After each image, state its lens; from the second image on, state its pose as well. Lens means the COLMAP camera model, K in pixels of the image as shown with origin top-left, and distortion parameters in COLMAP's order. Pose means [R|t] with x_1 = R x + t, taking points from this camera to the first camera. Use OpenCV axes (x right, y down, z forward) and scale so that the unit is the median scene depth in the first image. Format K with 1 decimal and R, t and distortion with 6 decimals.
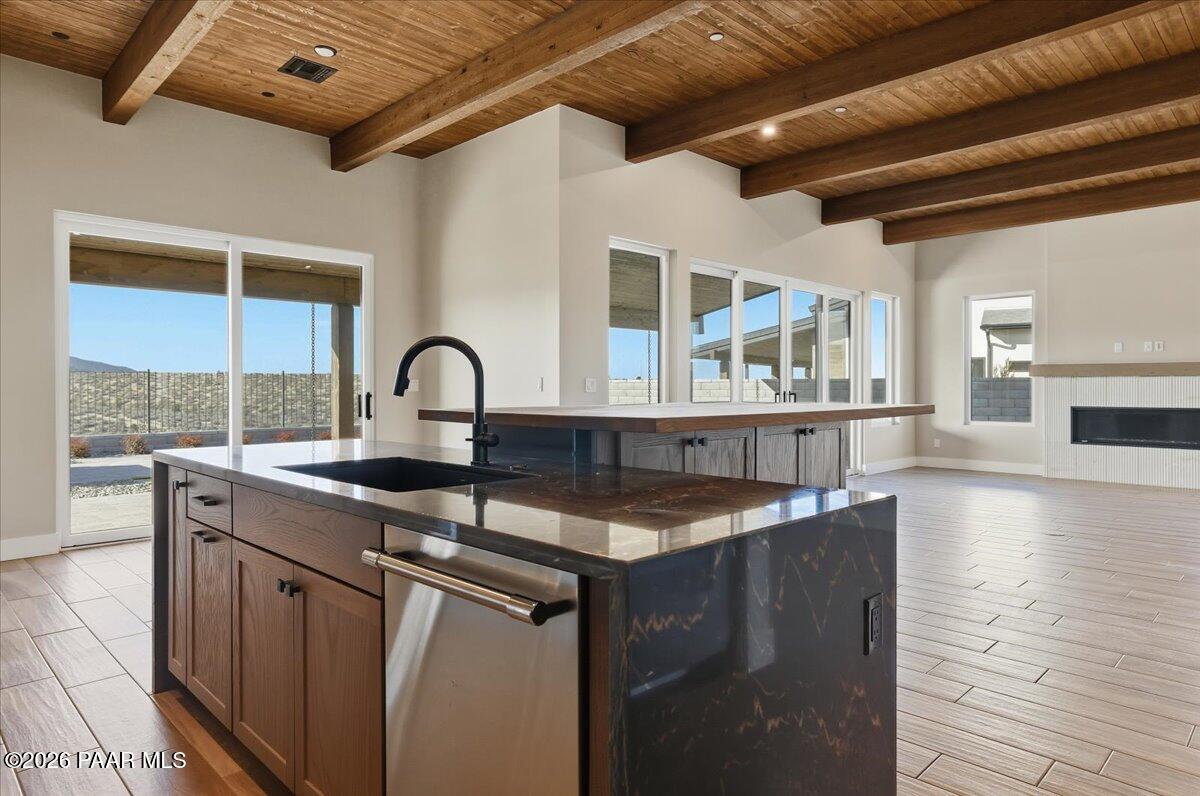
lens RADIAL K [[733.5, 0, 600.0], [0, 733.5, 398.0], [0, 0, 1]] dist [0.004498, 0.000979]
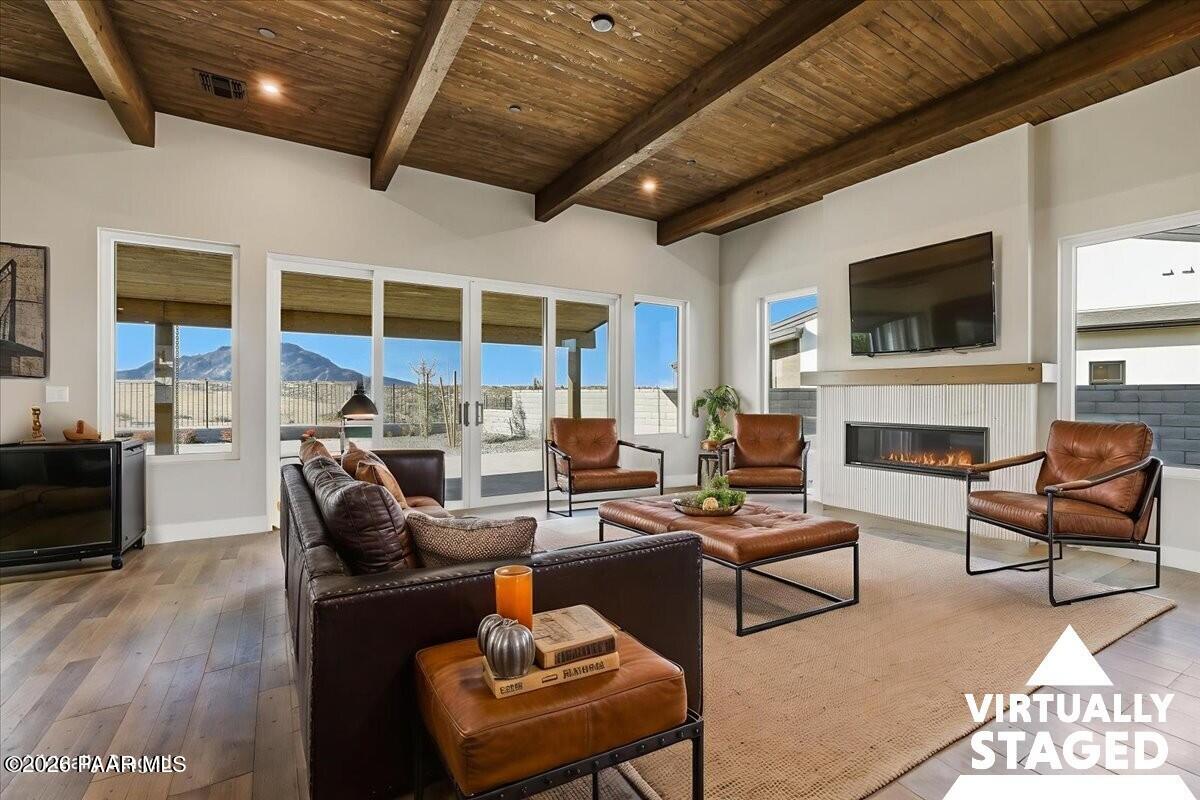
lens RADIAL K [[544.5, 0, 600.0], [0, 544.5, 400.0], [0, 0, 1]] dist [-0.001486, -0.000086]
pose [[0.976182, 0.001920, -0.216945, 0.489630], [-0.003748, 0.999961, -0.008018, -0.005968], [0.216921, 0.008640, 0.976151, 0.323037]]
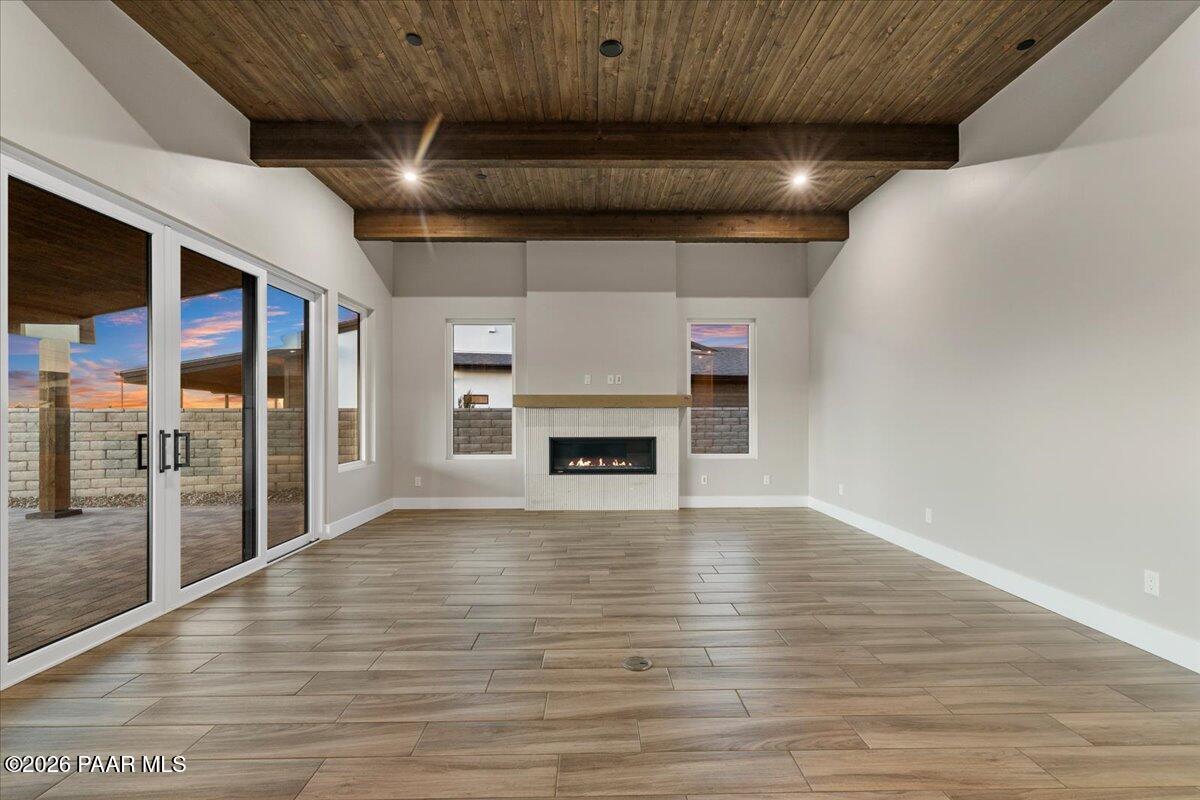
lens RADIAL K [[524.7, 0, 600.0], [0, 524.7, 400.0], [0, 0, 1]] dist [-0.000157, -0.000108]
pose [[0.691286, 0.016293, 0.722398, 0.170882], [0.015665, 0.999173, -0.037526, -0.010888], [-0.722412, 0.037257, 0.690458, 0.447147]]
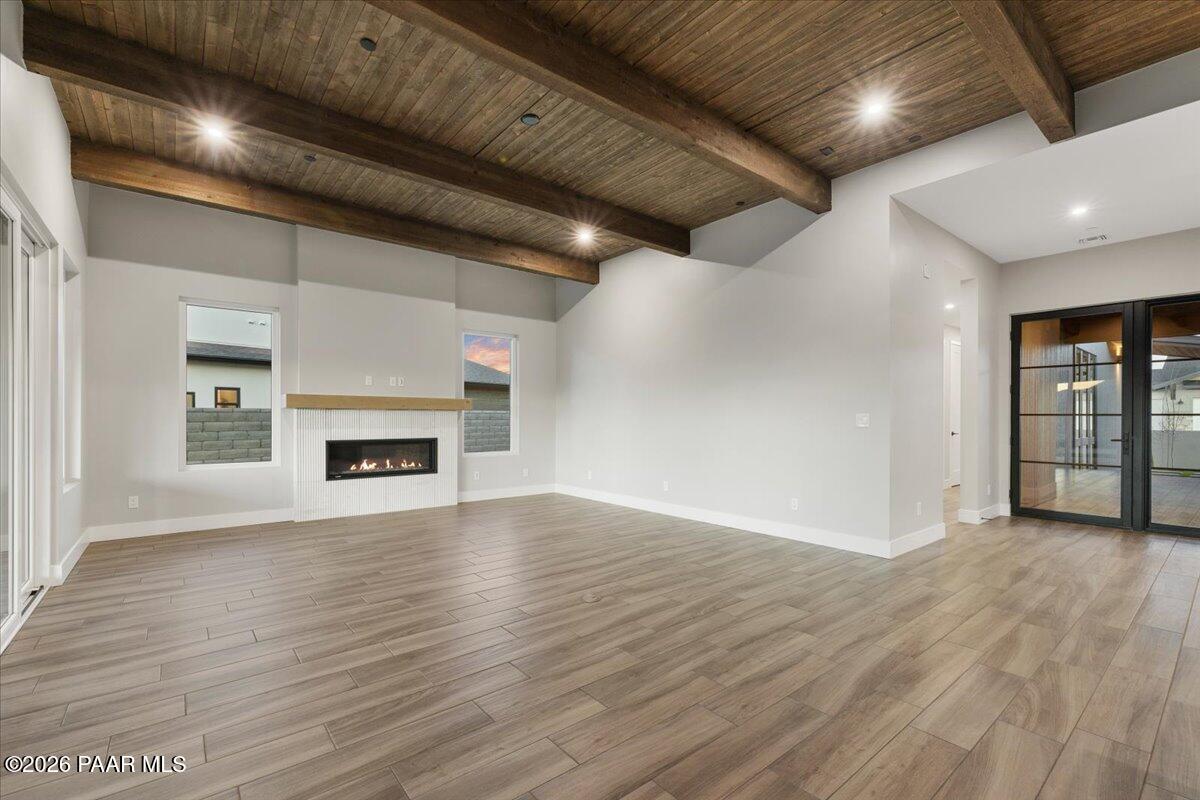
lens RADIAL K [[524.9, 0, 602.5], [0, 524.9, 401.5], [0, 0, 1]] dist [0.000106, 0.000088]
pose [[0.092551, 0.028356, 0.995304, 0.012863], [0.013609, 0.999465, -0.029740, -0.013173], [-0.995615, 0.016298, 0.092115, 0.576233]]
